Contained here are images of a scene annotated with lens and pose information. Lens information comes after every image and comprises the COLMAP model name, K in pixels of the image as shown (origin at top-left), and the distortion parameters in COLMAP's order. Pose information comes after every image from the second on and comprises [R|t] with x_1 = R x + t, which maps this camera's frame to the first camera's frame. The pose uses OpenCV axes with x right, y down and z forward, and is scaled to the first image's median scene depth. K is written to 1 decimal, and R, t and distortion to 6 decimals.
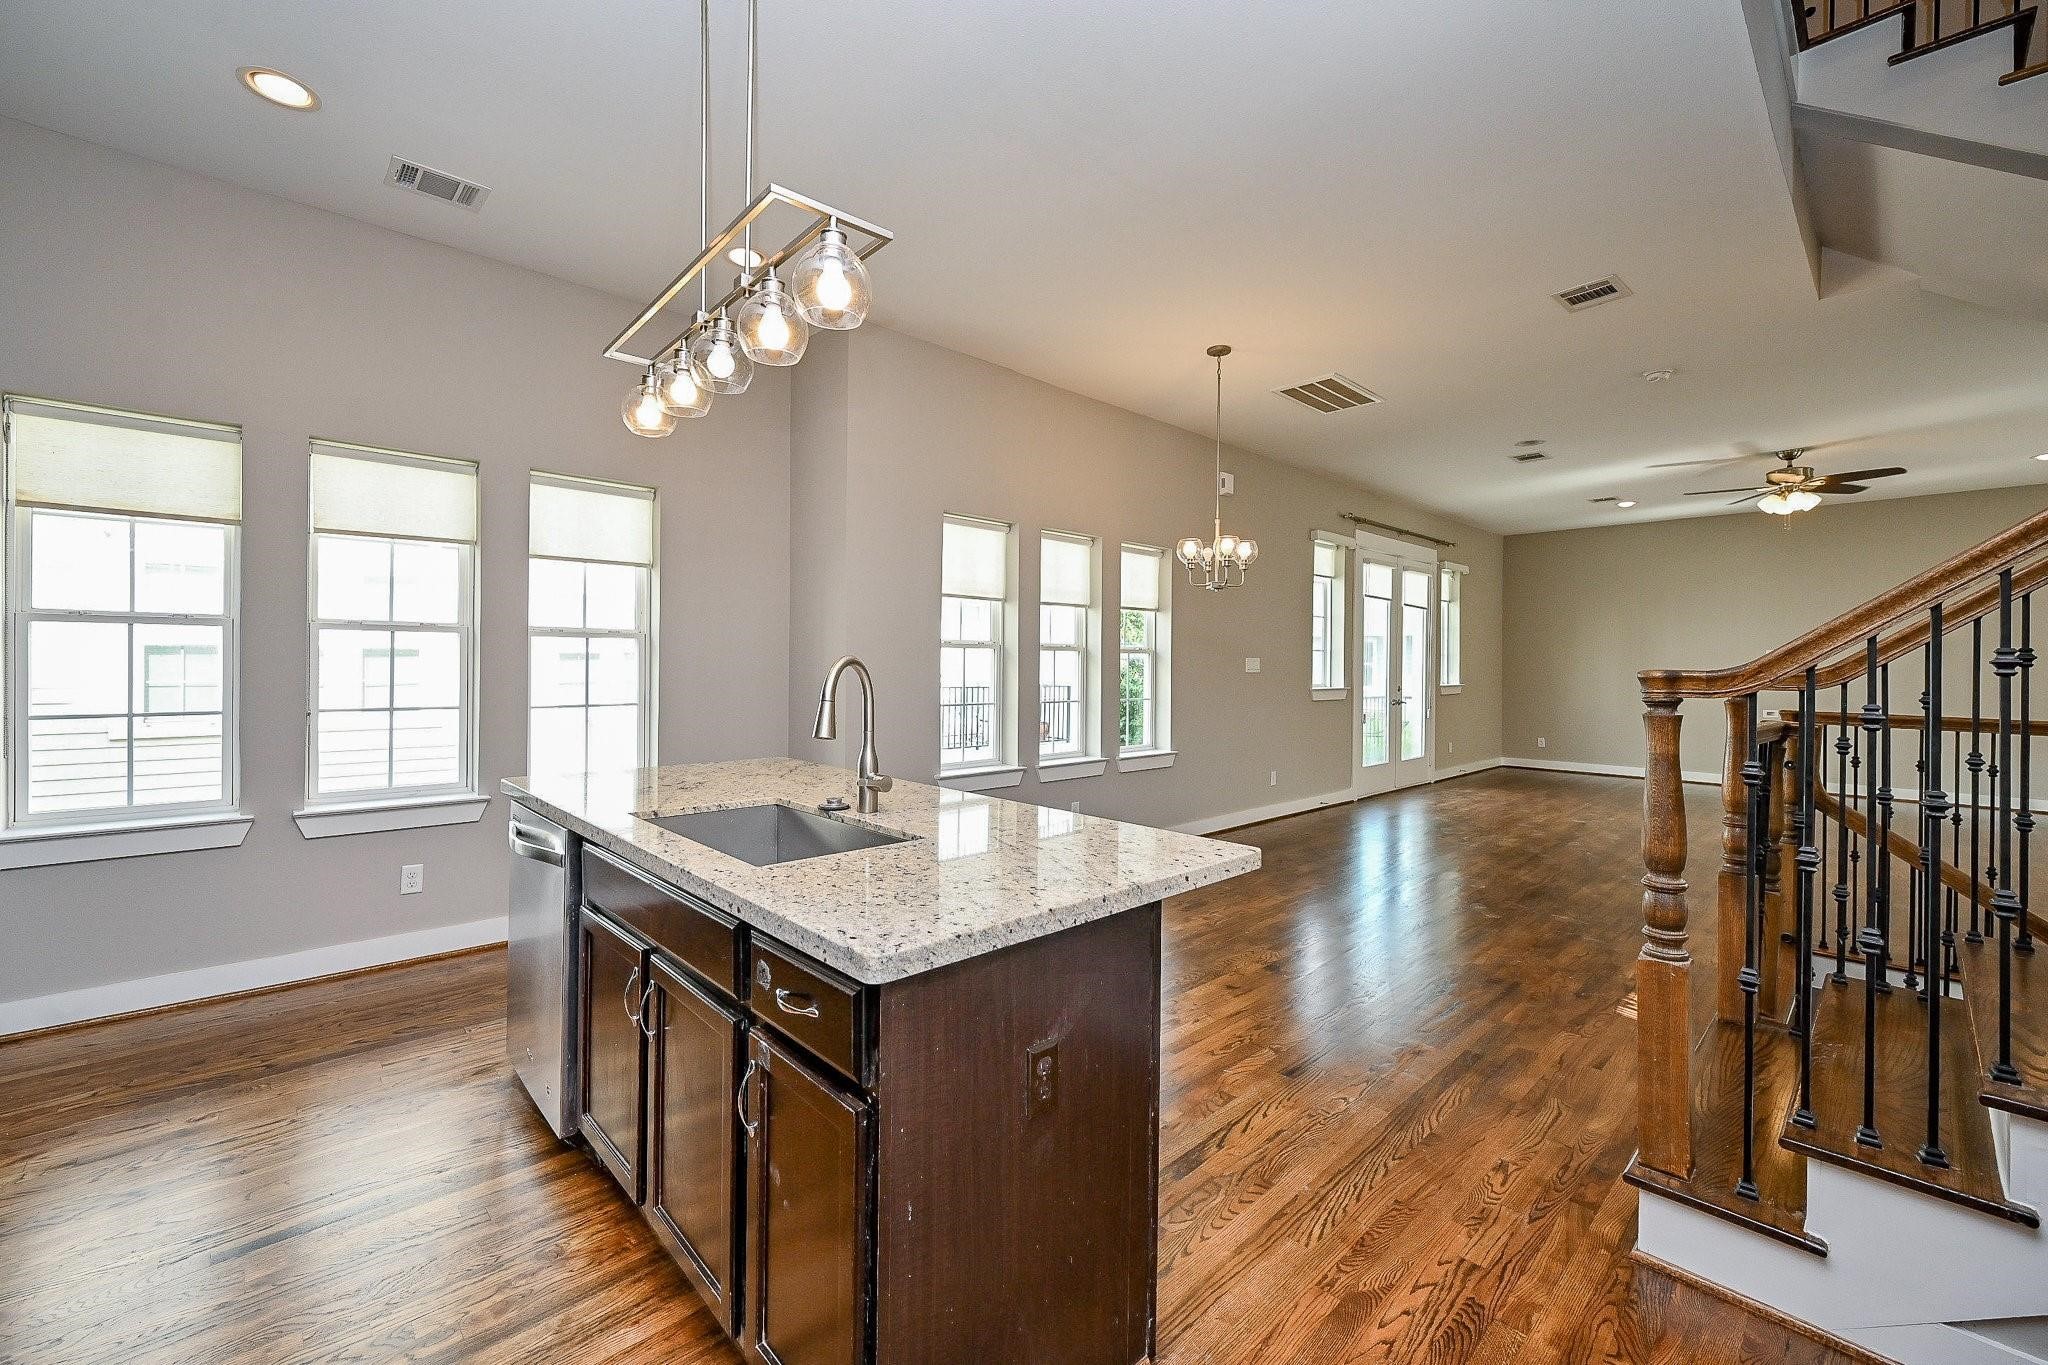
lens RADIAL K [[839.9, 0, 1020.0], [0, 839.9, 659.1], [0, 0, 1]] dist [0.000469, 0.000149]
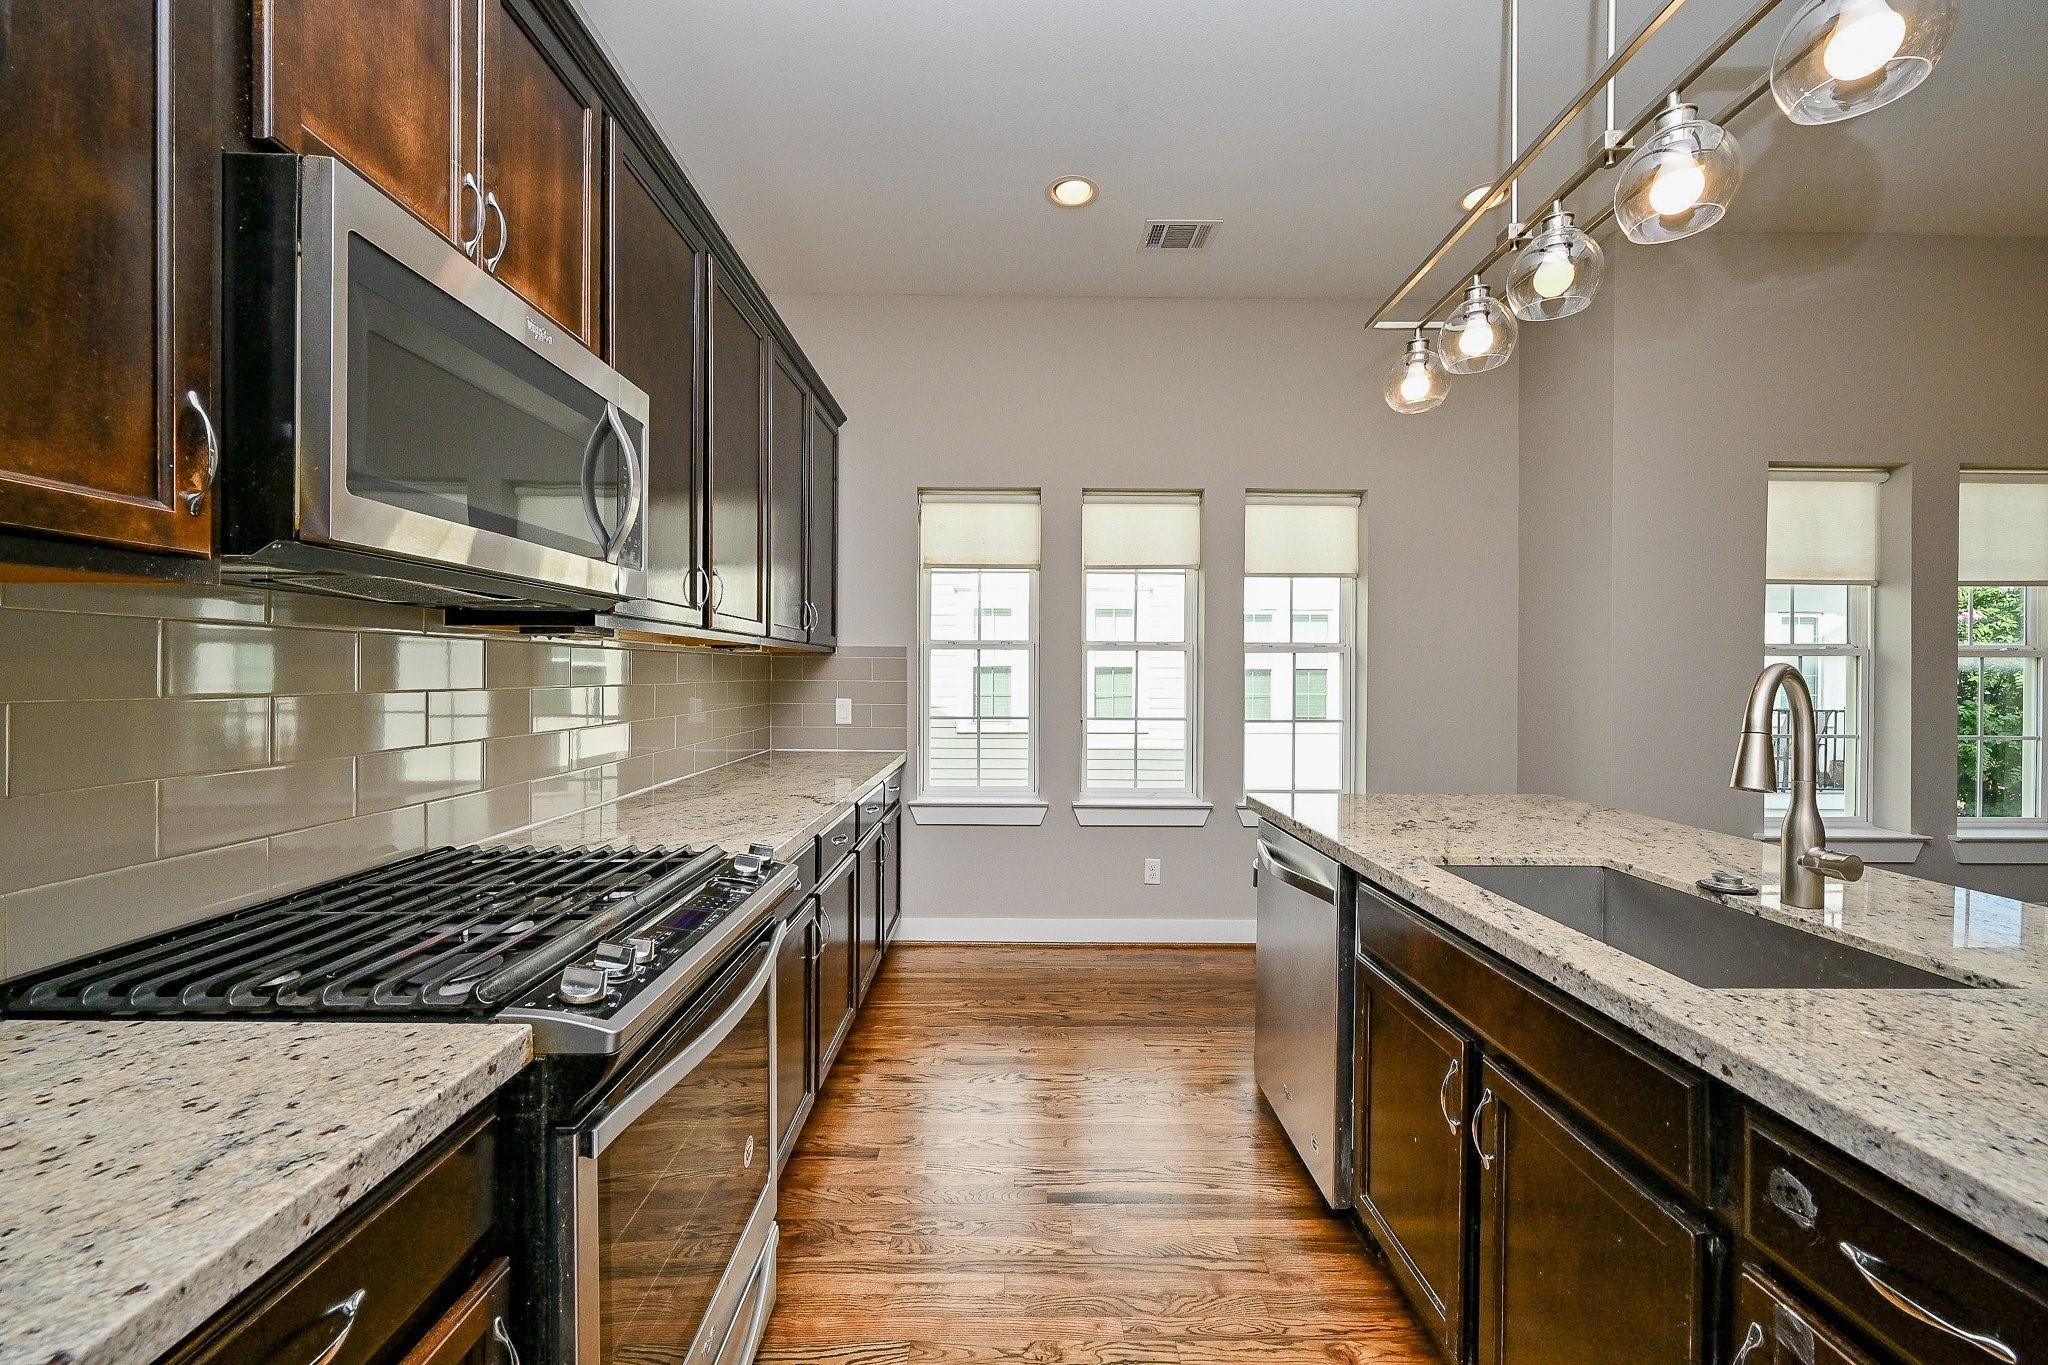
lens RADIAL K [[839.9, 0, 1020.0], [0, 839.9, 659.1], [0, 0, 1]] dist [0.000469, 0.000149]
pose [[0.733218, -0.018013, -0.679755, -0.122177], [0.005127, 0.999767, -0.020964, 0.002226], [0.679975, 0.011886, 0.733139, 0.078094]]
